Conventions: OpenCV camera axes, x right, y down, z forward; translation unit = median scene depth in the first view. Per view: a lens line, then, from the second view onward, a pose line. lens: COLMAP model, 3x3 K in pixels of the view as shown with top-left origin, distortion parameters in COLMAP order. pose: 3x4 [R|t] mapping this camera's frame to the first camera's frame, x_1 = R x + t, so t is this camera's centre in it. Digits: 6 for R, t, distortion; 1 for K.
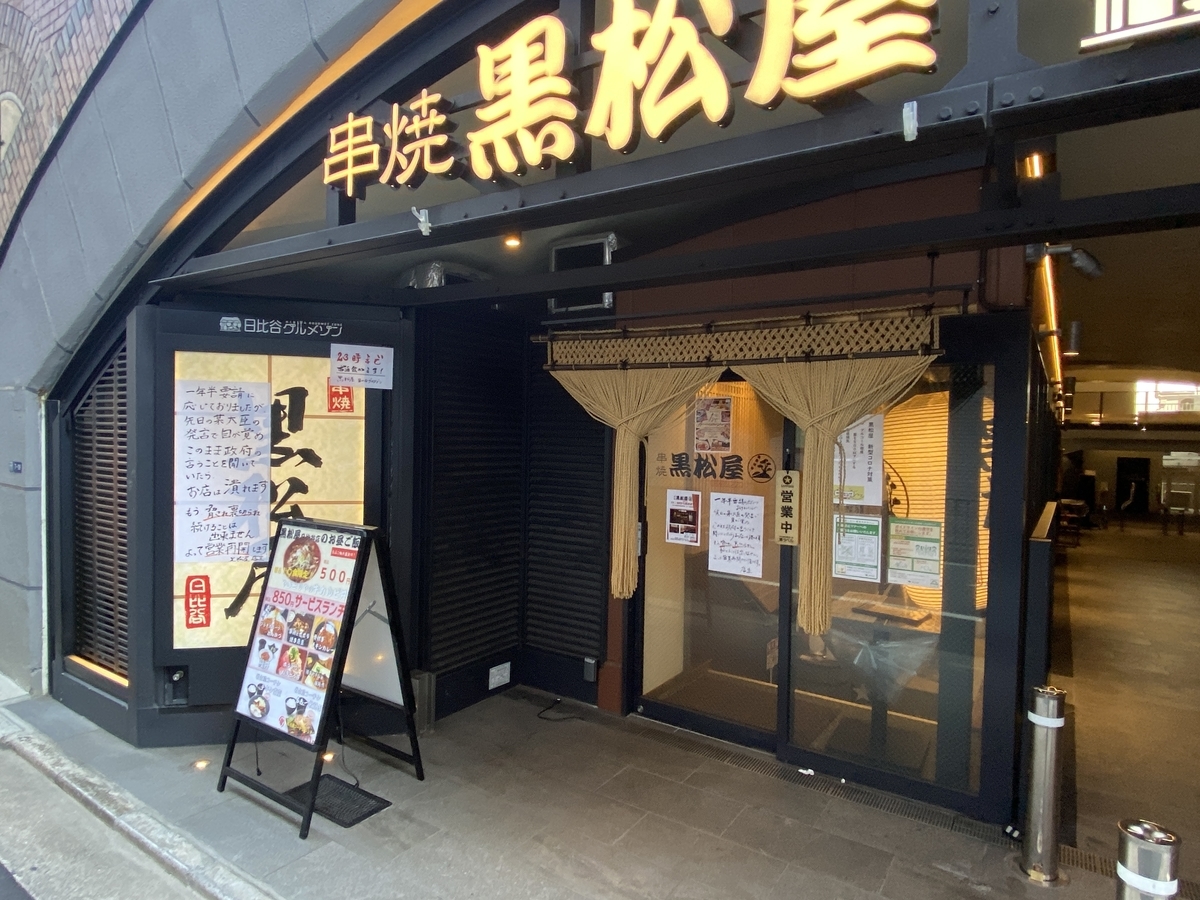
lens RADIAL K [[680.4, 0, 606.2], [0, 680.4, 454.2], [0, 0, 1]] dist [0.004165, -0.001688]
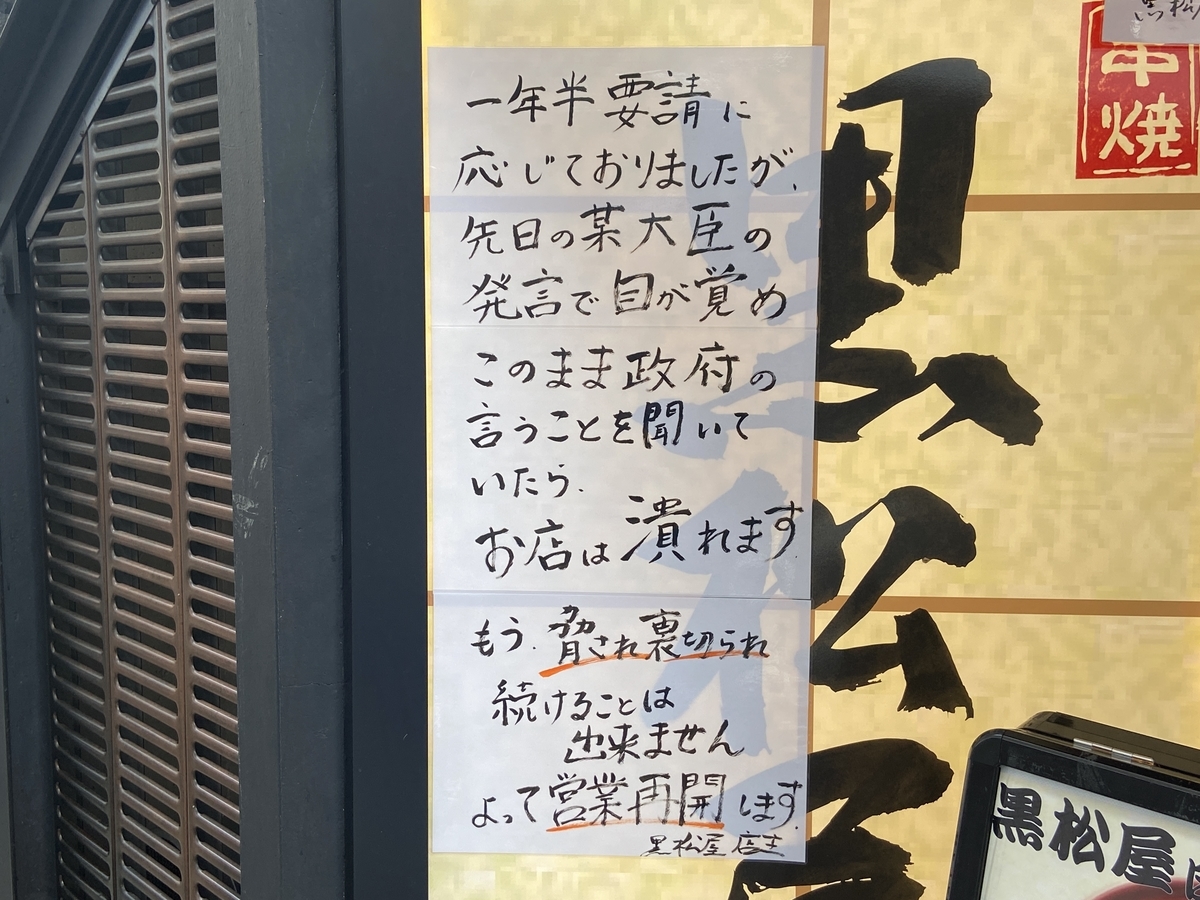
lens RADIAL K [[1283.2, 0, 598.5], [0, 1283.2, 445.3], [0, 0, 1]] dist [0.102063, 0.000000]
pose [[0.968331, 0.010470, -0.249449, -0.457218], [0.008146, 0.997263, 0.073480, -0.011180], [0.249536, -0.073185, 0.965596, 0.581759]]
